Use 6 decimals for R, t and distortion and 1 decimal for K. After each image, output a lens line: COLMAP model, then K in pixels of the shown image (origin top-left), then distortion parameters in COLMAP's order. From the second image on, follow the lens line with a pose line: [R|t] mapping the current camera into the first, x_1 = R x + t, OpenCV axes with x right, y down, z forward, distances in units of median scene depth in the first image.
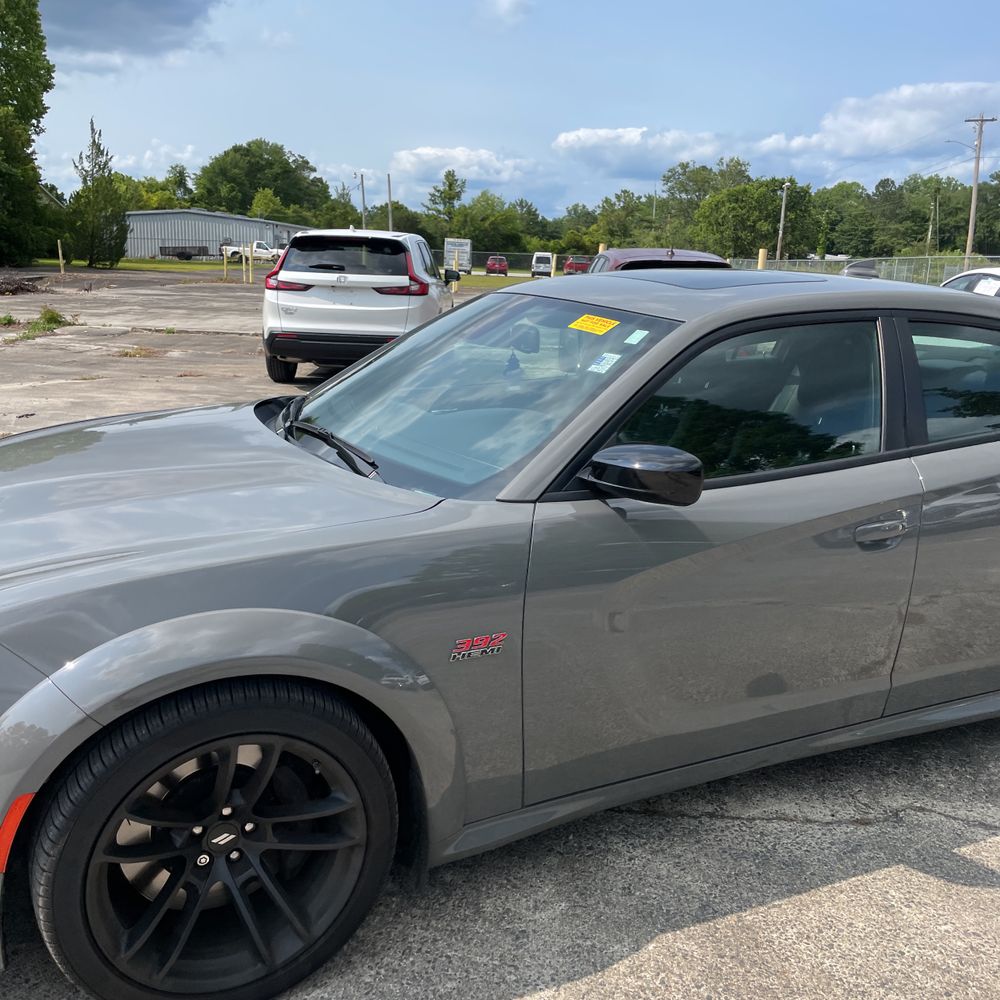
lens RADIAL K [[952.7, 0, 495.7], [0, 952.7, 497.7], [0, 0, 1]] dist [0.019965, -0.025565]
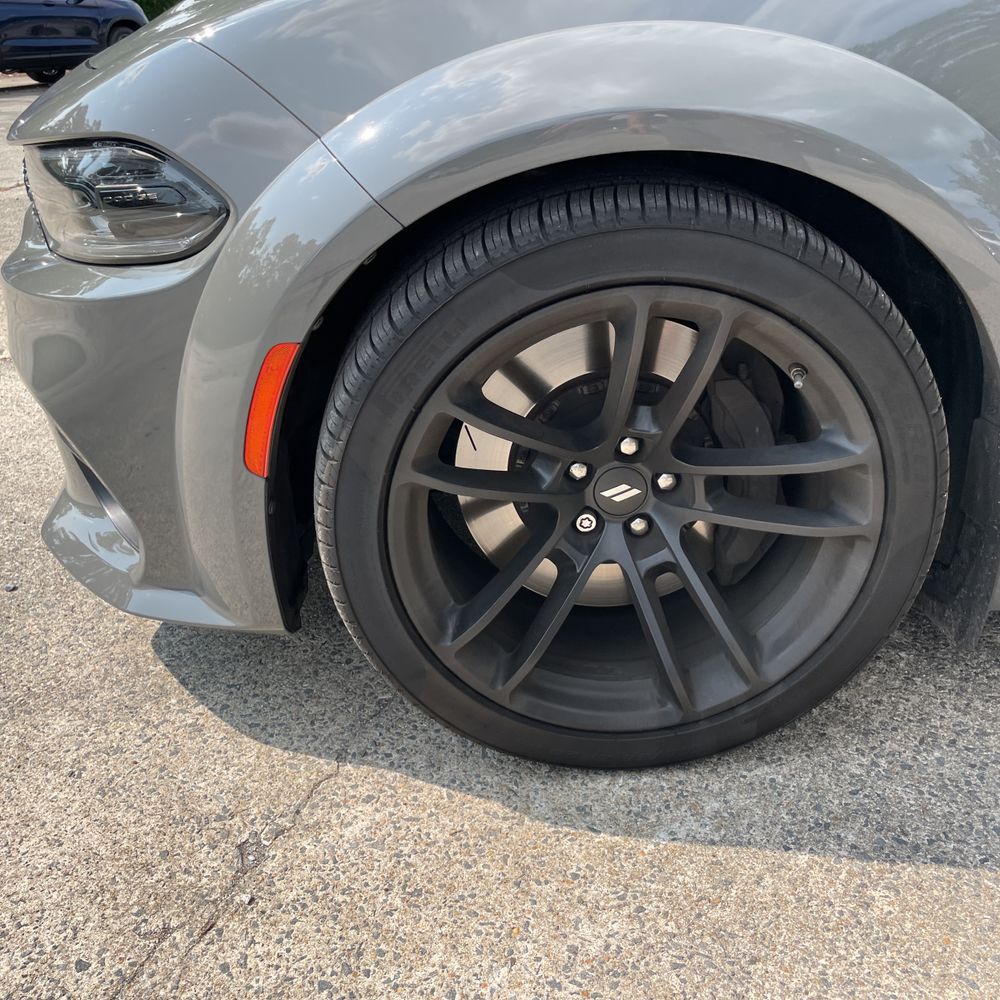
lens RADIAL K [[1015.4, 0, 497.1], [0, 1015.4, 501.3], [0, 0, 1]] dist [0.081840, -0.119469]
pose [[0.901319, 0.115497, -0.417474, -0.092597], [-0.014546, 0.971323, 0.237318, 0.213592], [0.432912, -0.207827, 0.877152, 0.418171]]
